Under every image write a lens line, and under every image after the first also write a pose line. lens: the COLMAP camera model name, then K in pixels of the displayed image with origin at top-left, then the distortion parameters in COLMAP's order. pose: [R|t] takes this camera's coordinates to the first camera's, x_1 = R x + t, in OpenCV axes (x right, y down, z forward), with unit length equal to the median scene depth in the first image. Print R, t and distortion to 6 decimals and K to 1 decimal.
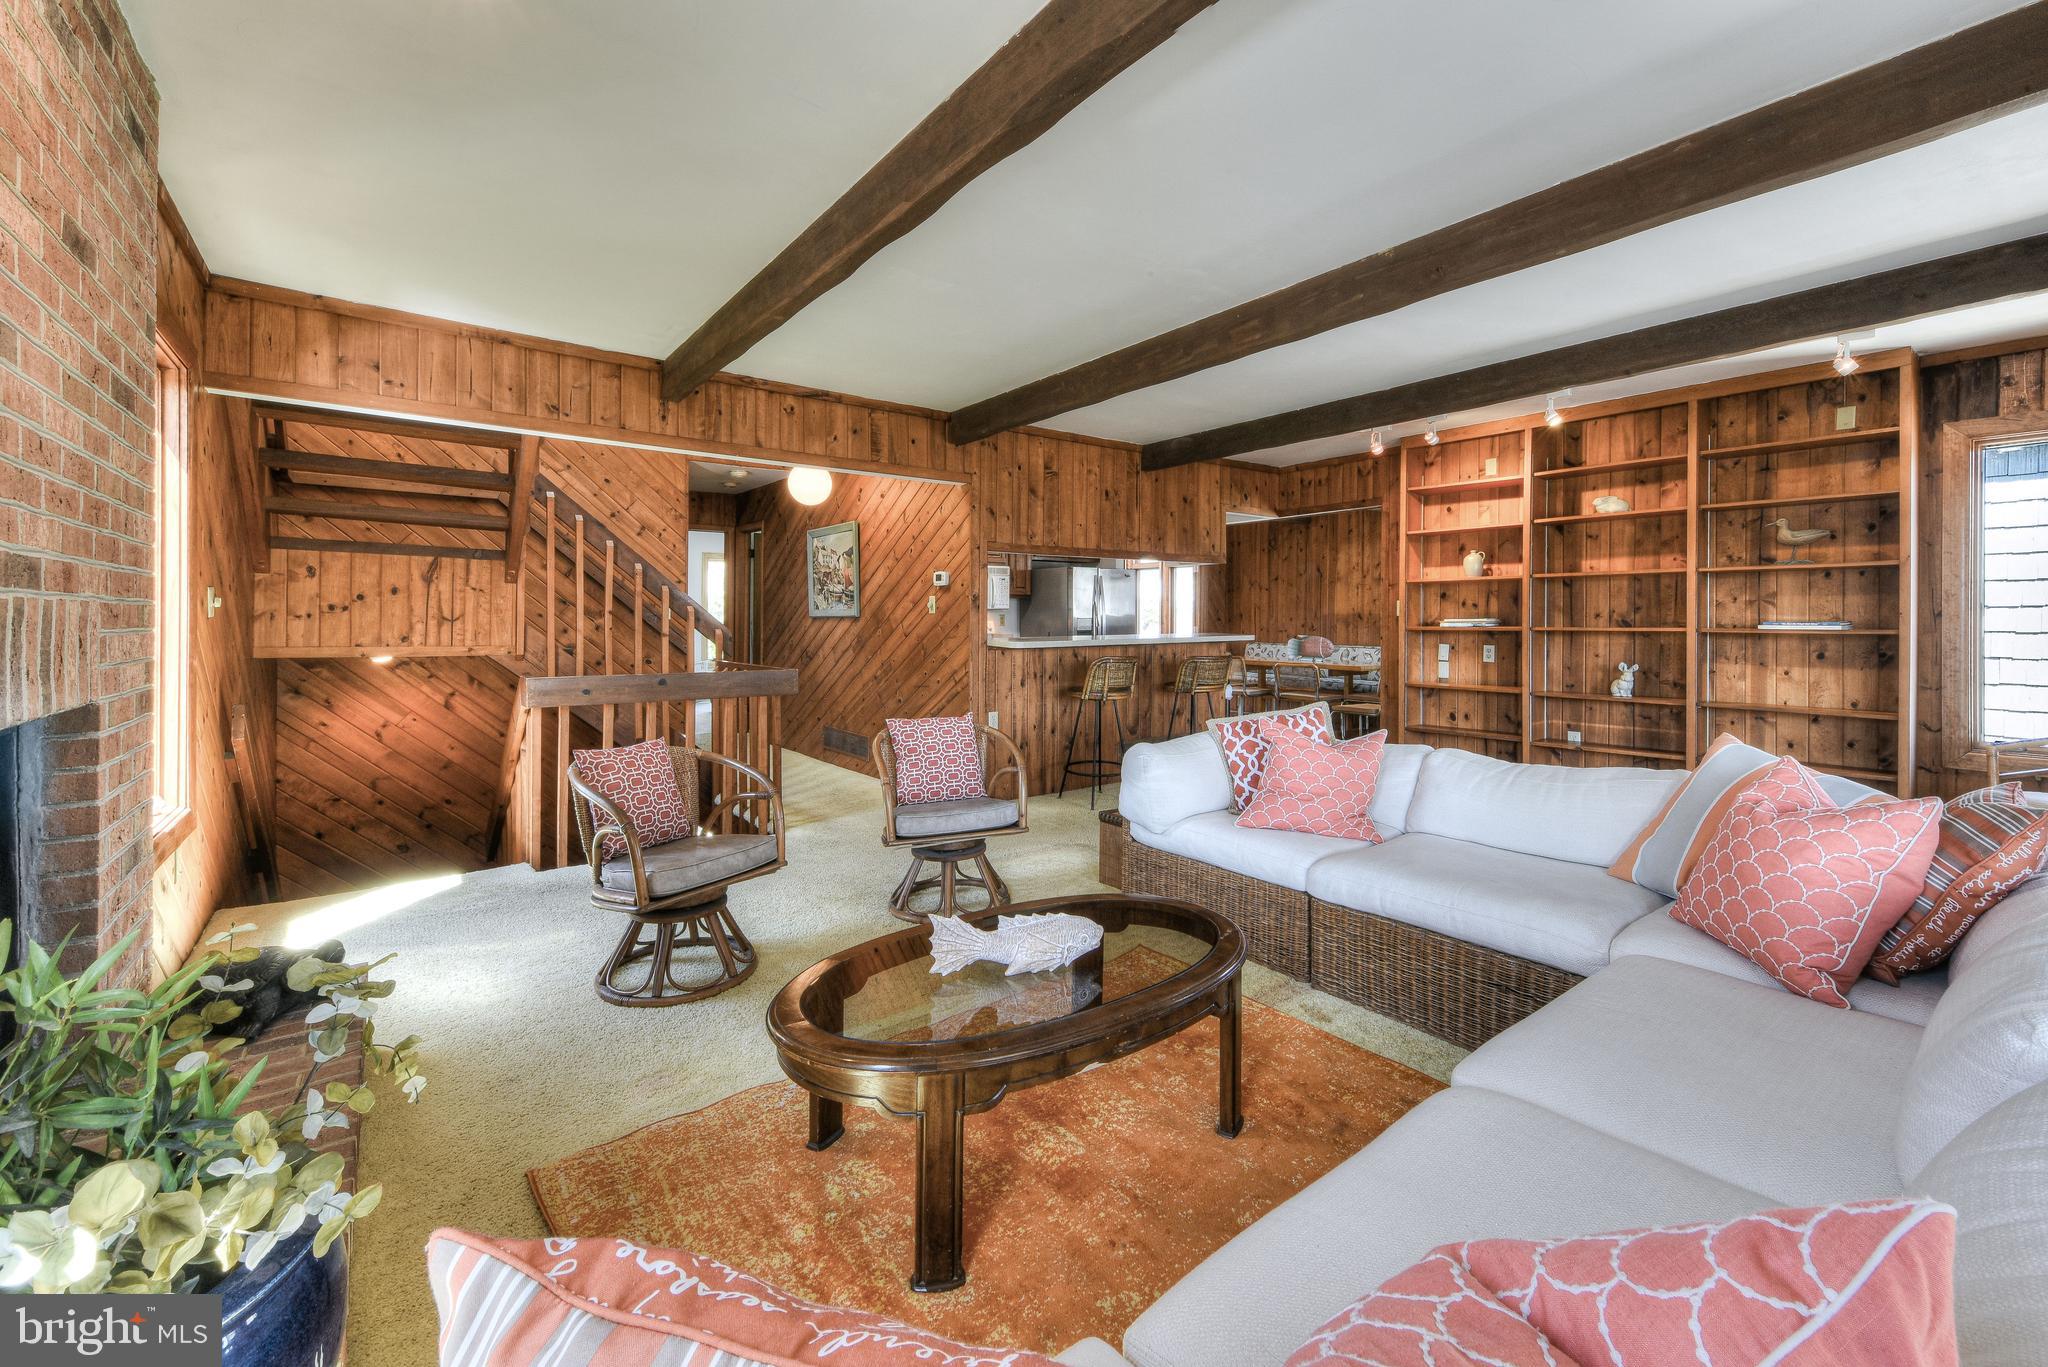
lens RADIAL K [[831.5, 0, 1025.7], [0, 831.5, 622.8], [0, 0, 1]] dist [0.014886, -0.000020]
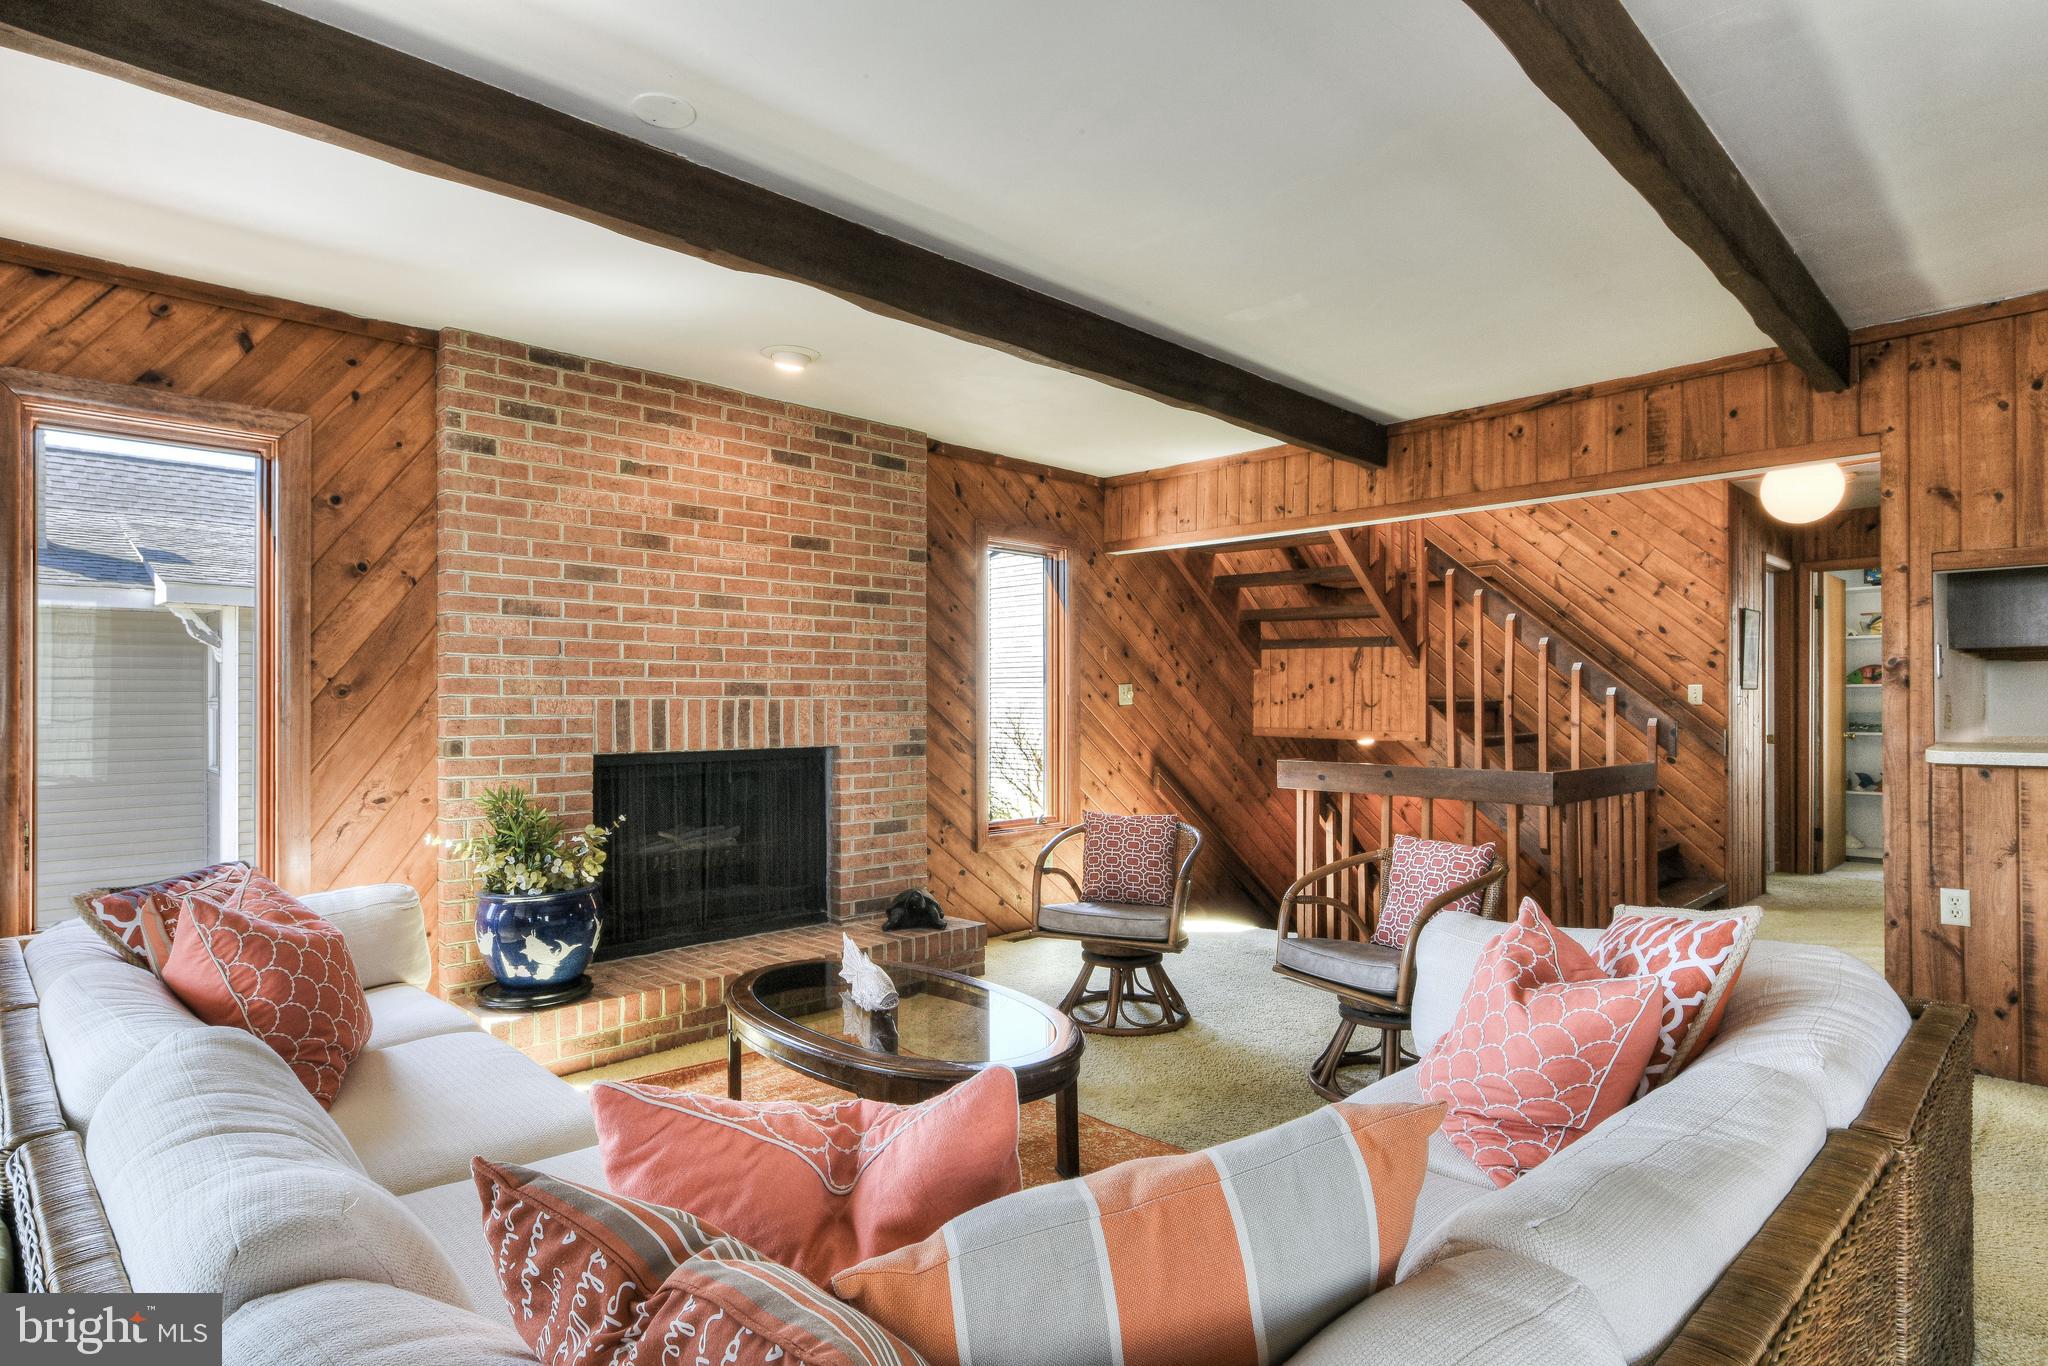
lens RADIAL K [[1081.0, 0, 1019.2], [0, 1081.0, 700.4], [0, 0, 1]] dist [0.001646, -0.000042]
pose [[0.114423, -0.003655, -0.993425, 0.611203], [-0.002008, 0.999990, -0.003910, -0.003995], [0.993430, 0.002442, 0.114415, 0.403583]]
